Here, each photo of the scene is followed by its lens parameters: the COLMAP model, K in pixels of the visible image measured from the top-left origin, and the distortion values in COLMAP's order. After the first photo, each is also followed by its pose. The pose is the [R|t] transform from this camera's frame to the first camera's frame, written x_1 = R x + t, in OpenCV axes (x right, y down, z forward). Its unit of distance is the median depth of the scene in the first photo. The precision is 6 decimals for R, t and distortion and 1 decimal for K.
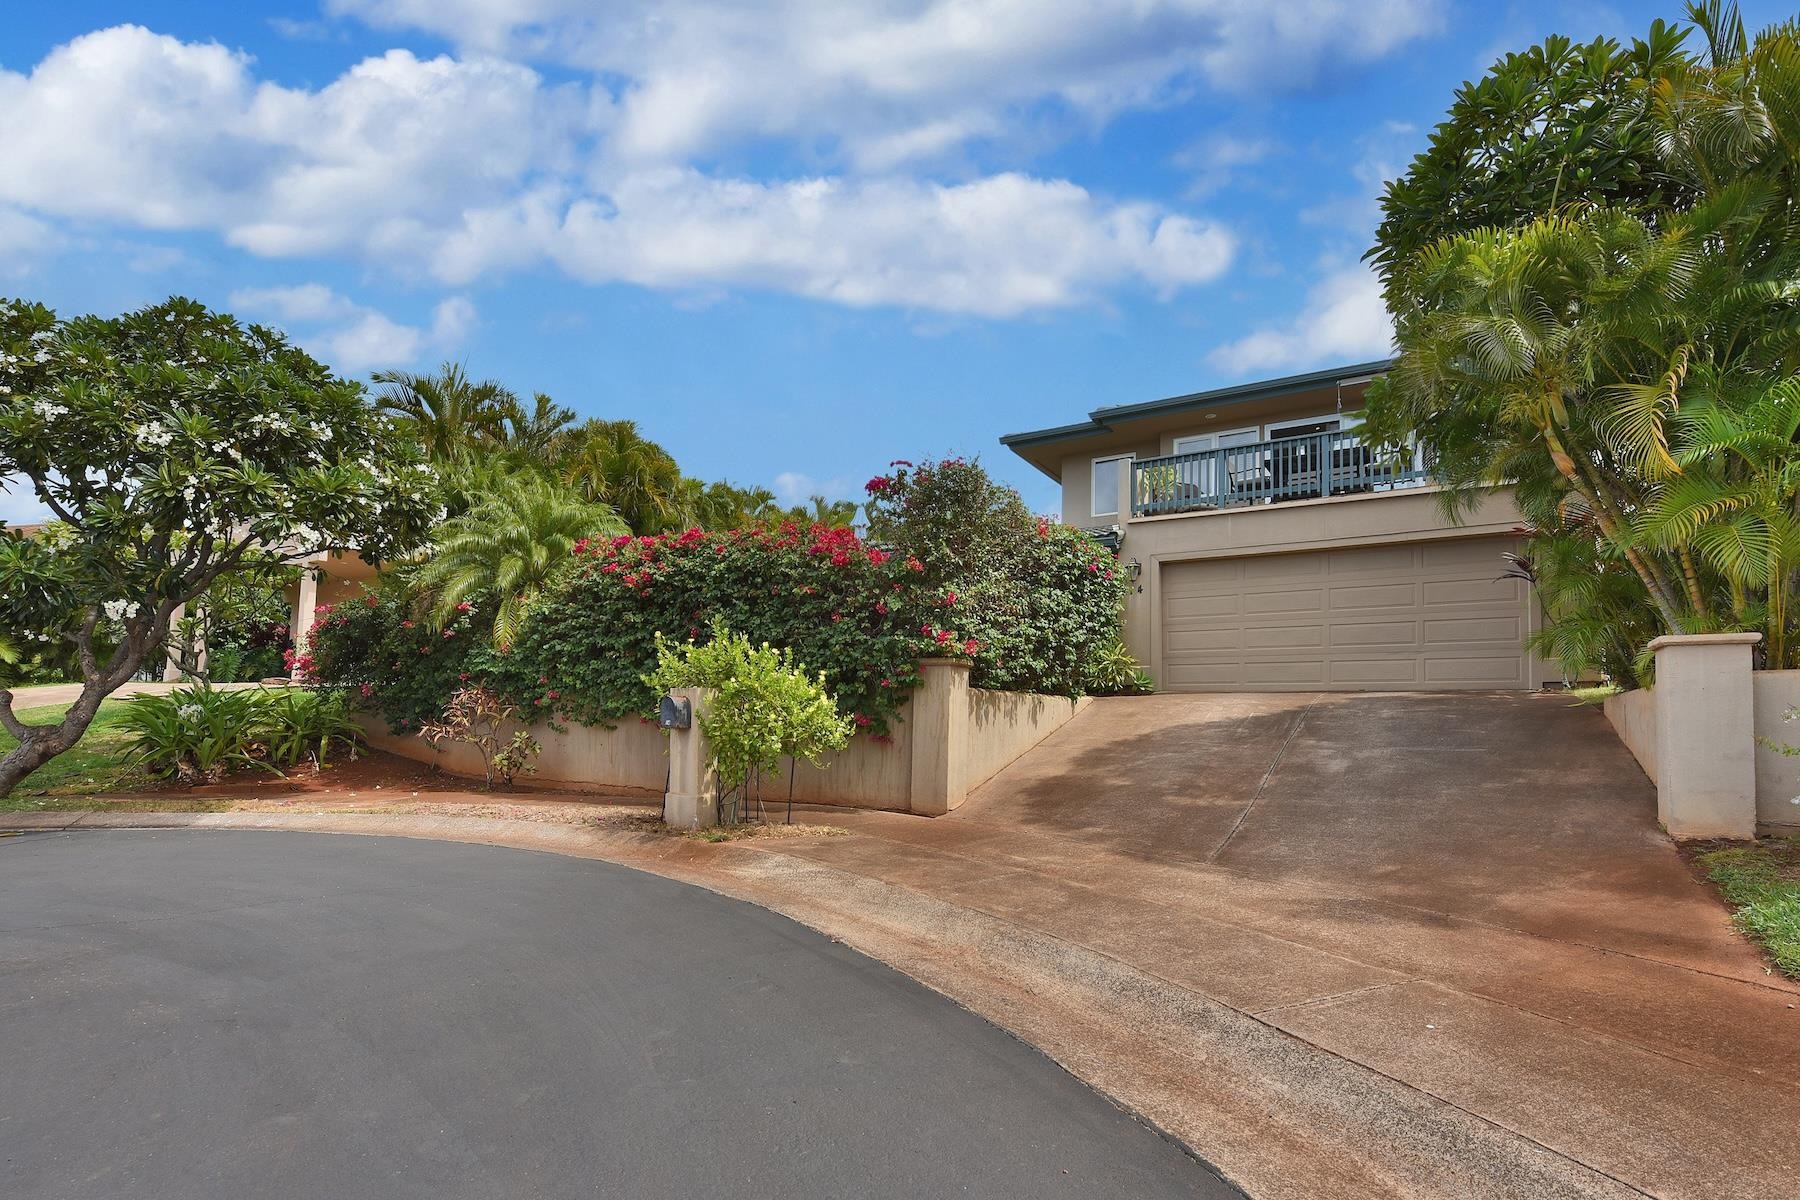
lens RADIAL K [[838.0, 0, 899.0], [0, 838.0, 587.3], [0, 0, 1]] dist [-0.002661, 0.000361]
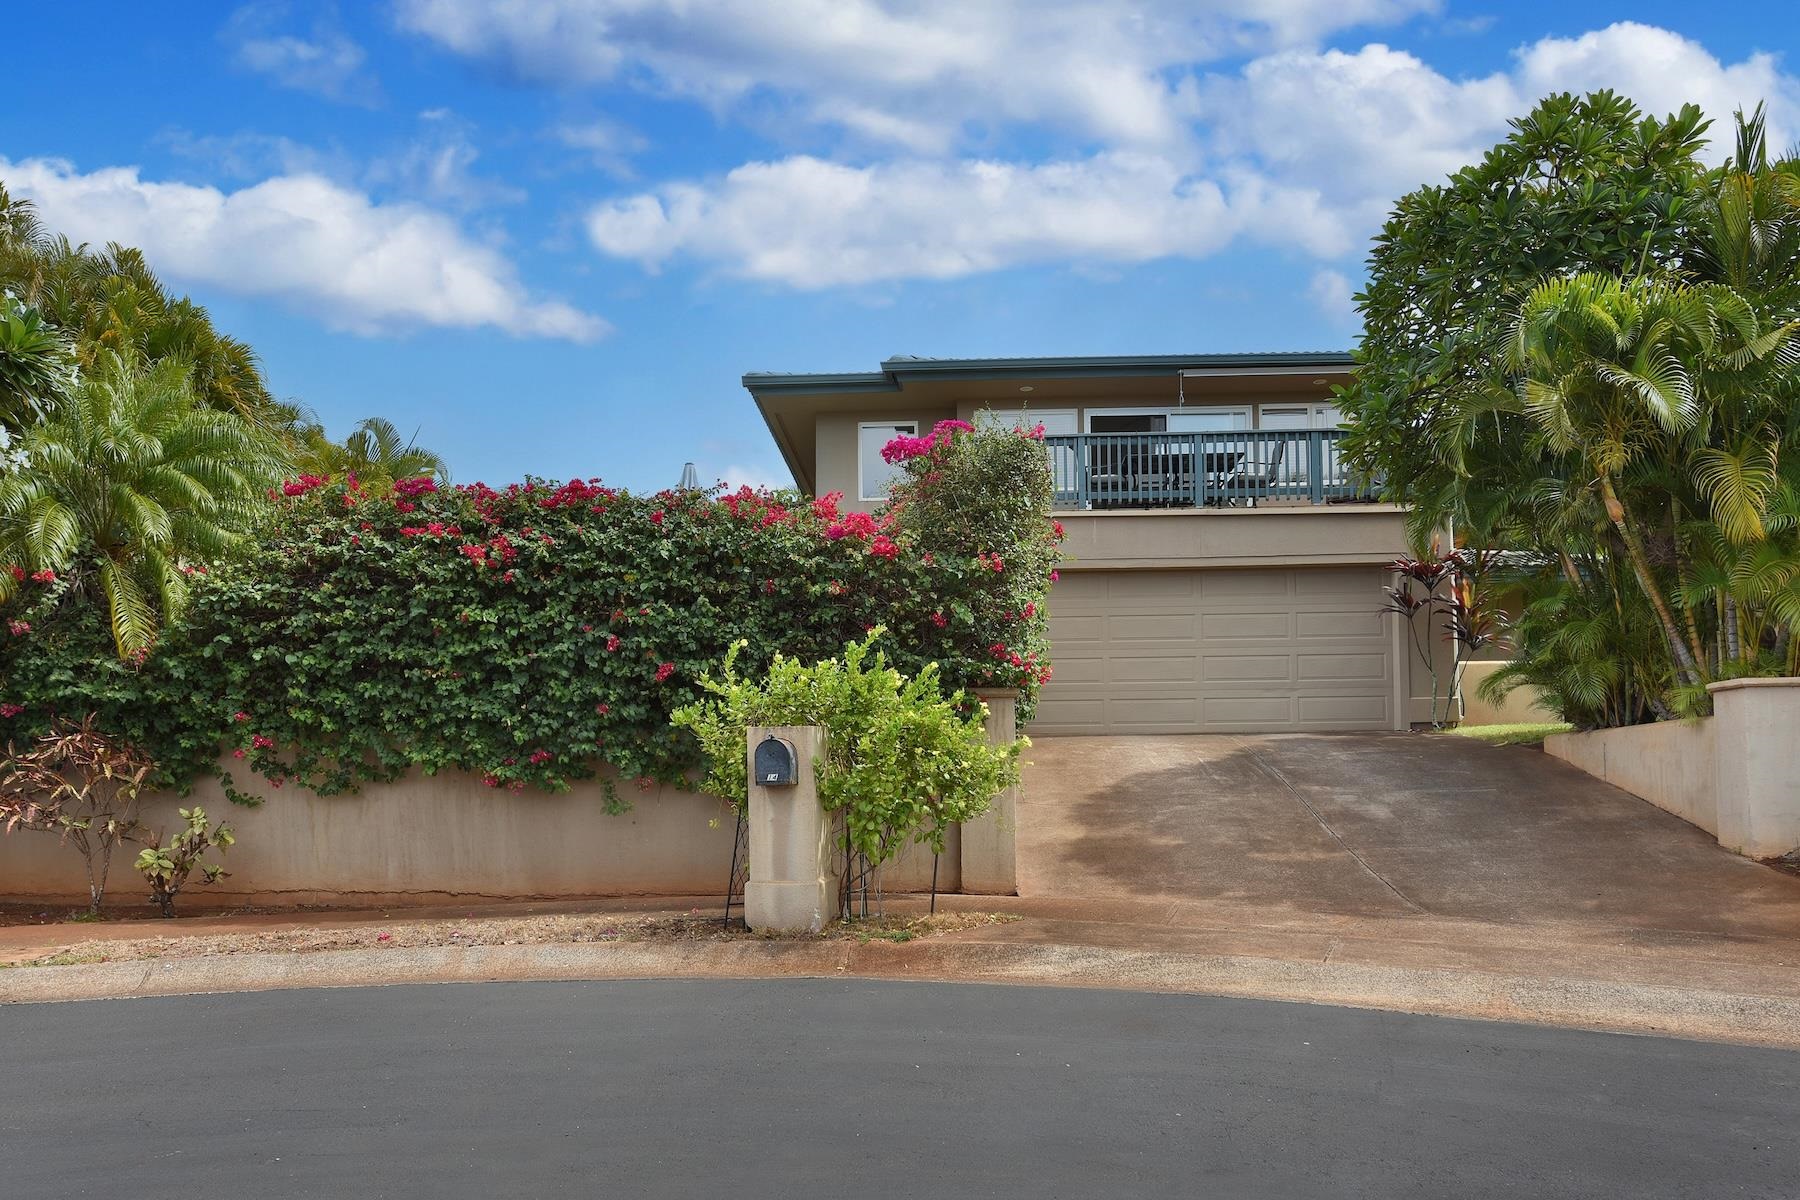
lens RADIAL K [[1220.5, 0, 899.1], [0, 1220.5, 609.0], [0, 0, 1]] dist [-0.002158, -0.003005]
pose [[0.876892, 0.046490, 0.478435, -0.457714], [-0.054552, 0.998507, 0.002957, 0.011922], [-0.477583, -0.028693, 0.878118, 0.061306]]
